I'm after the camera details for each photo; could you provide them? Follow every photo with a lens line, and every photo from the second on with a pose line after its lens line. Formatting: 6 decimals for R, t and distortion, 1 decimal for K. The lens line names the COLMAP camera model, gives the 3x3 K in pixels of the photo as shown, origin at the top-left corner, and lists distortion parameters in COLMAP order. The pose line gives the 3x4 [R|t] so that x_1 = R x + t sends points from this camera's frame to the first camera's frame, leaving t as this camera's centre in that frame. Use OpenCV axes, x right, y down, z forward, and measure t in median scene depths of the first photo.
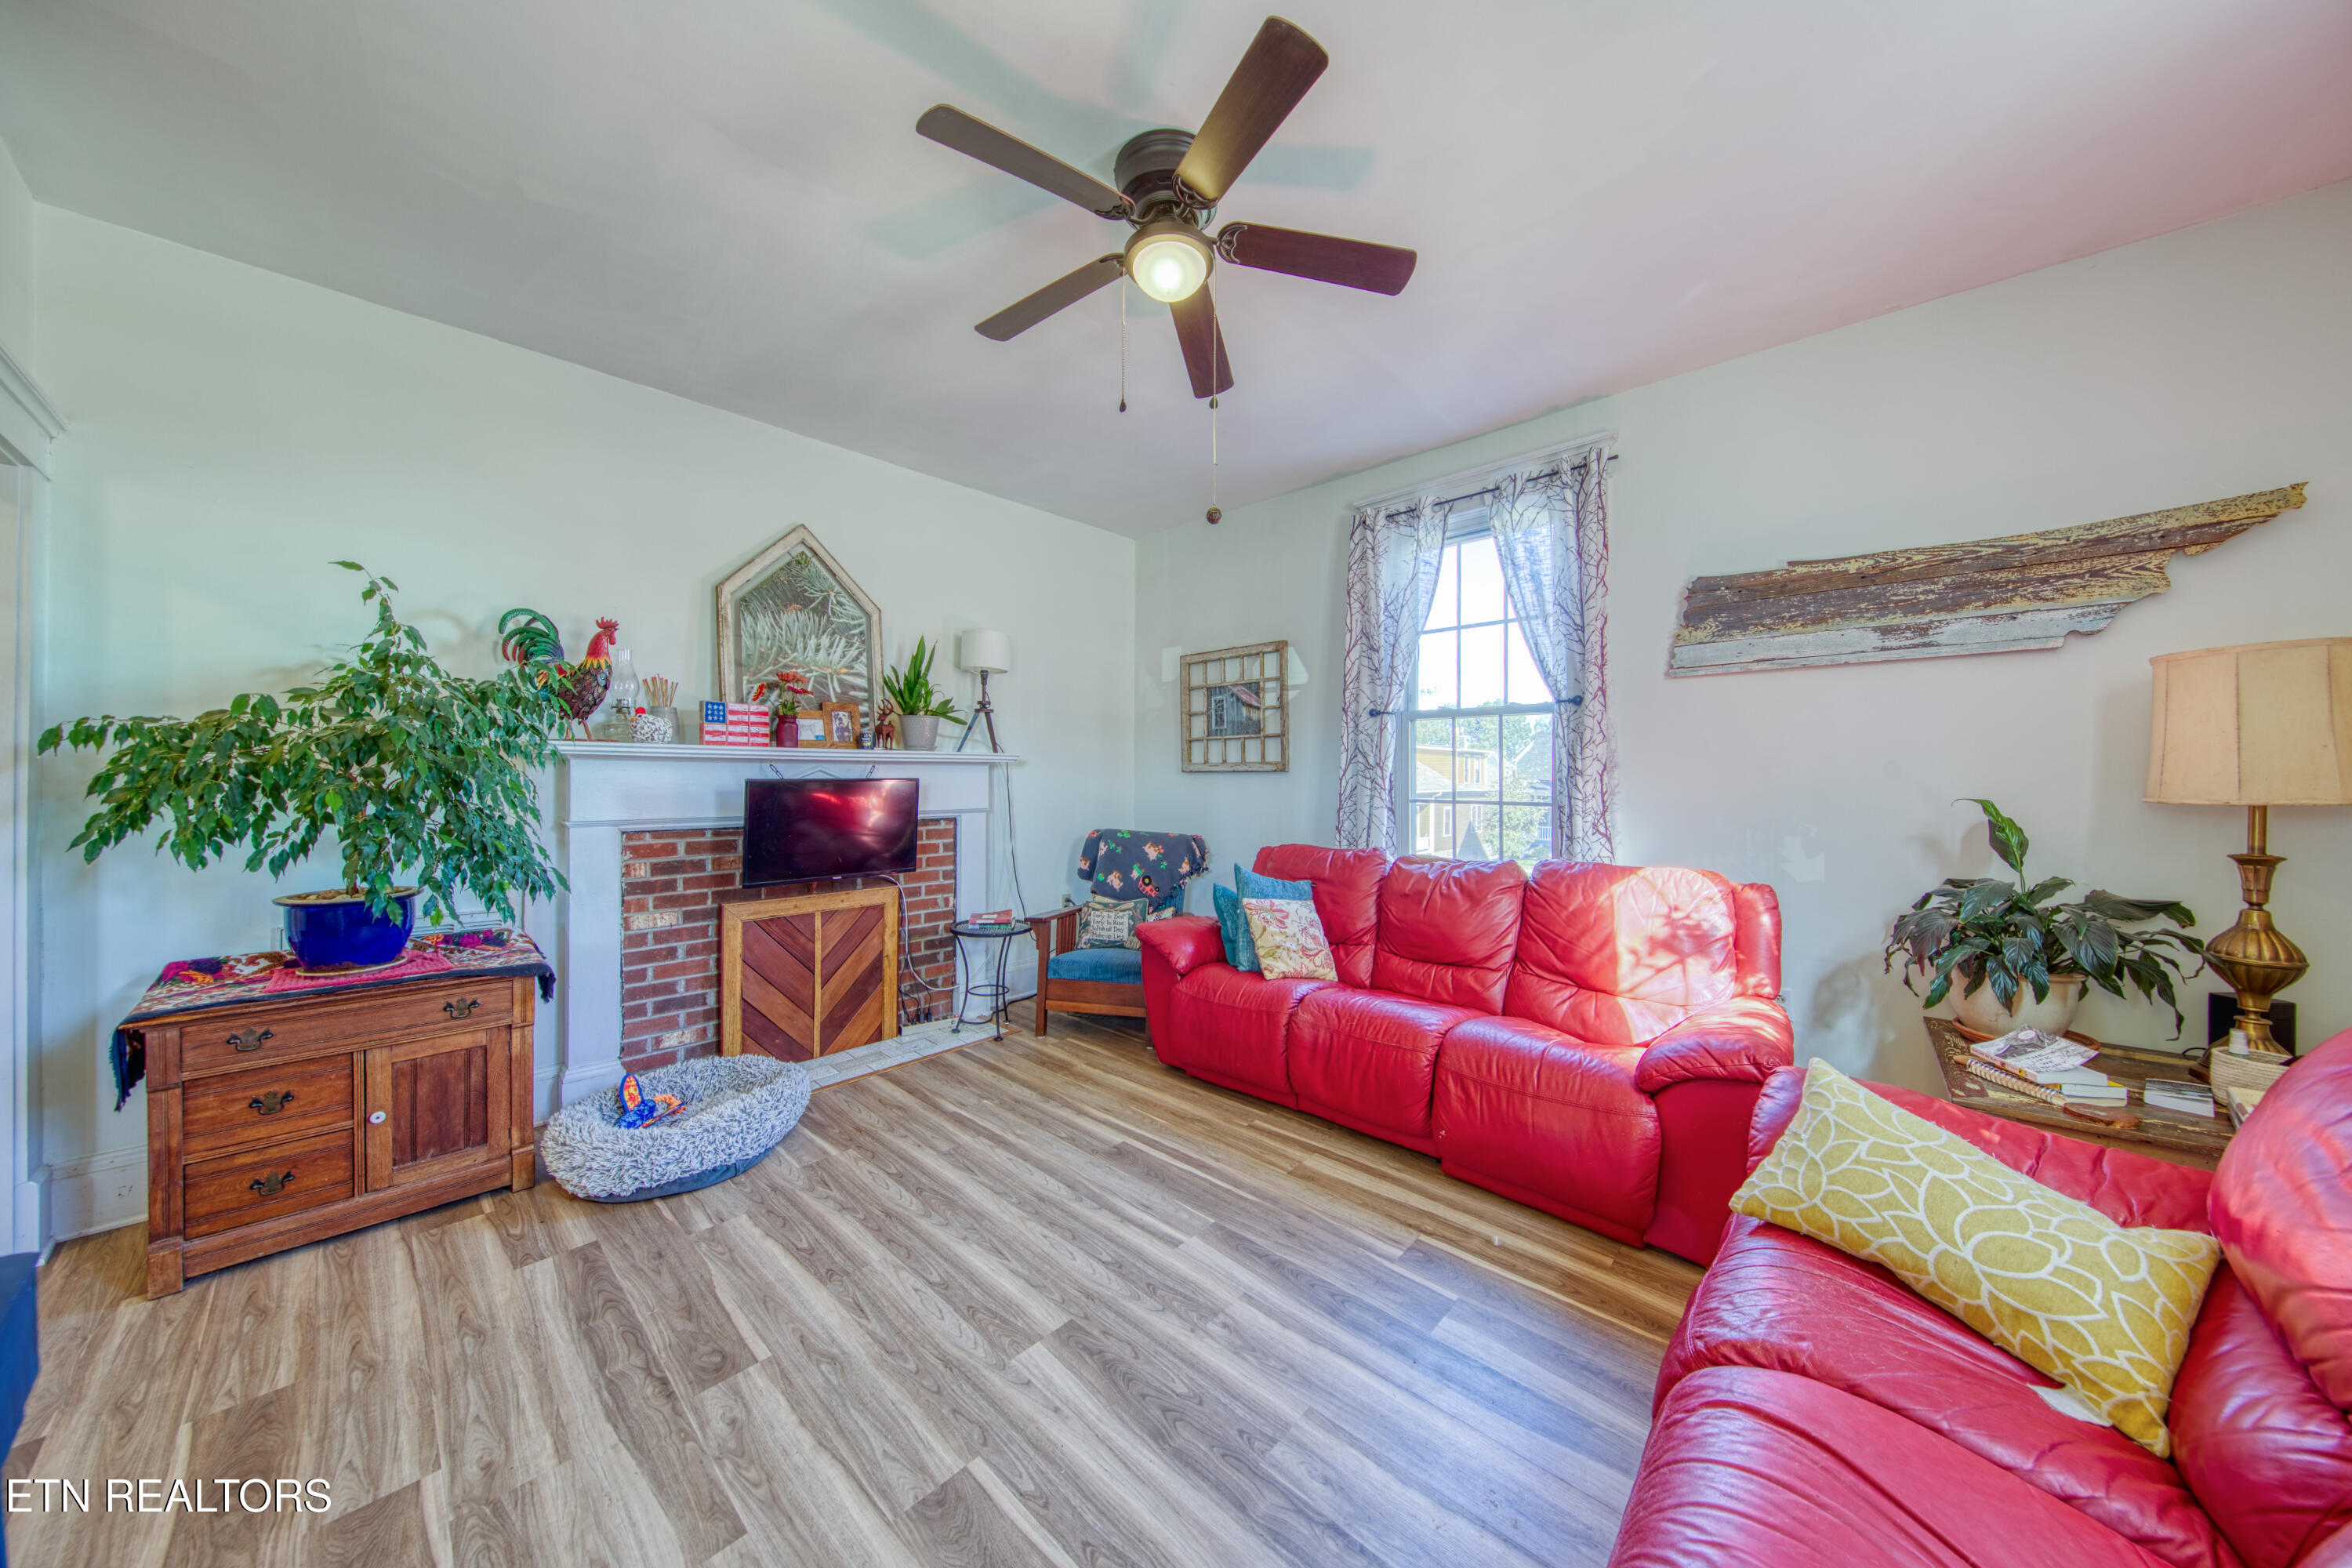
lens RADIAL K [[746.2, 0, 1176.0], [0, 746.2, 784.0], [0, 0, 1]] dist [0.002072, -0.000033]
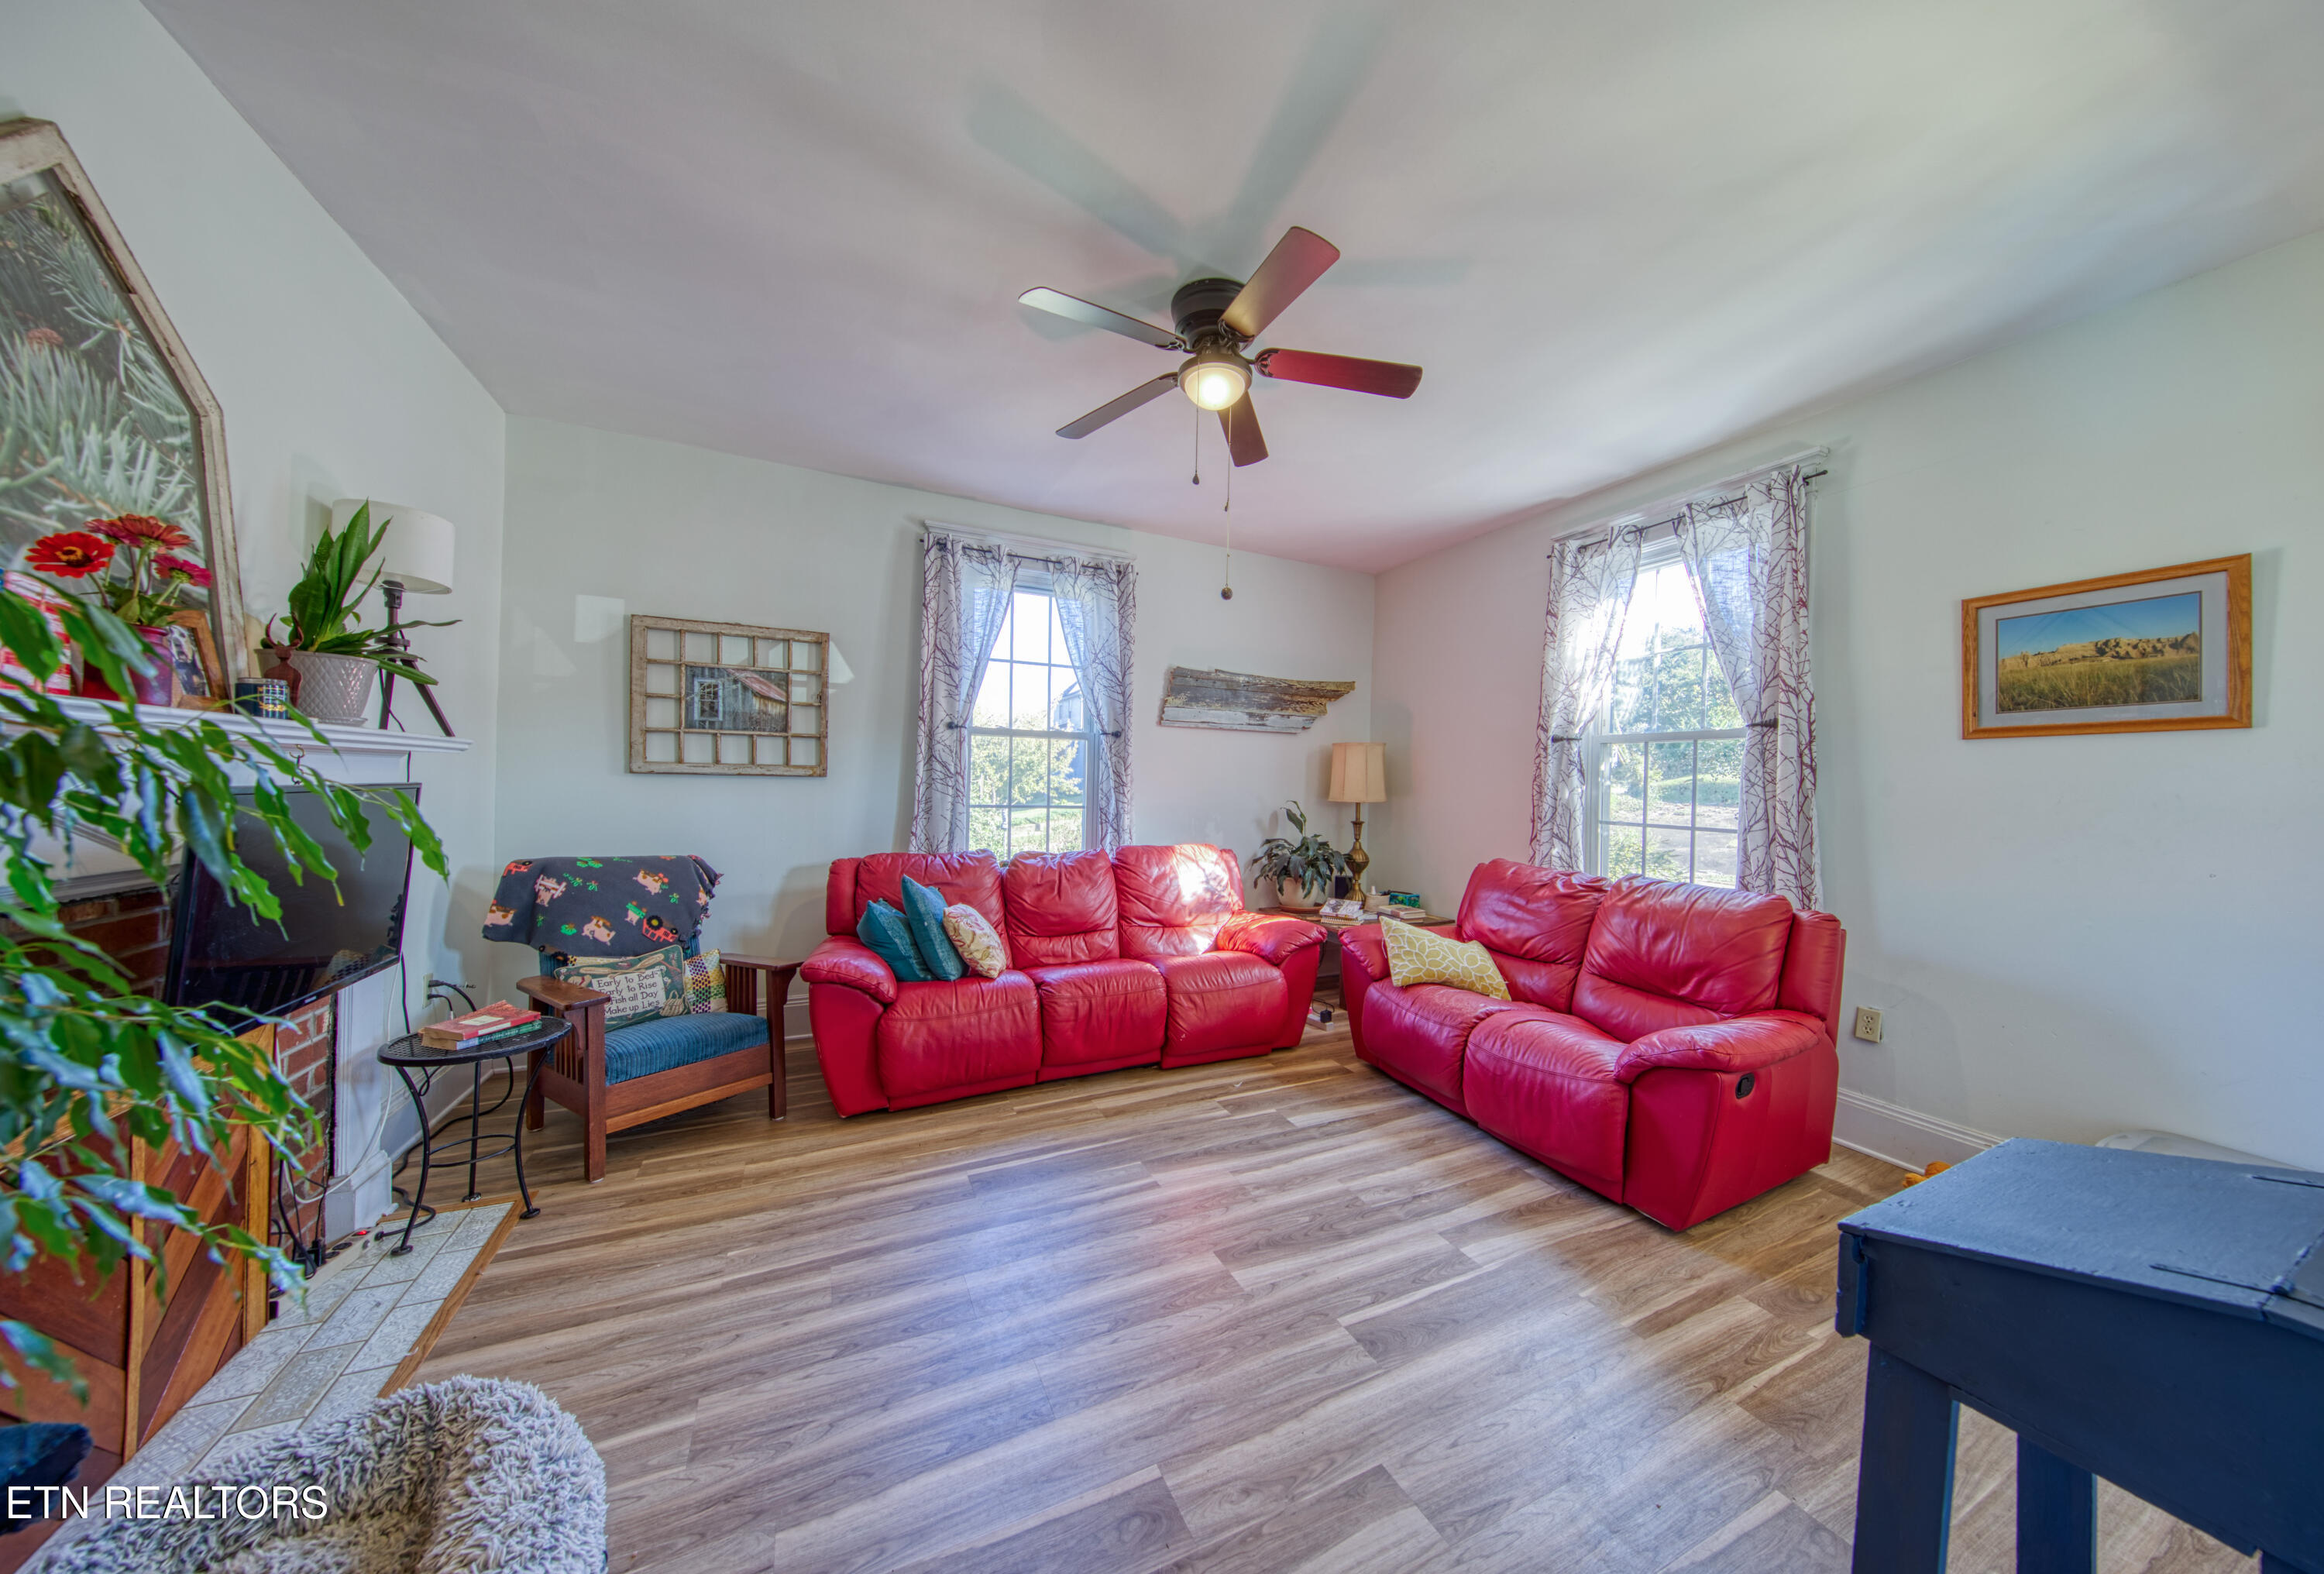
lens RADIAL K [[729.4, 0, 1169.7], [0, 729.4, 794.4], [0, 0, 1]] dist [0.025250, -0.009352]
pose [[0.387112, -0.005716, 0.922015, -0.680479], [-0.009681, 0.999900, 0.010264, -0.010925], [-0.921982, -0.012900, 0.387018, 0.342030]]
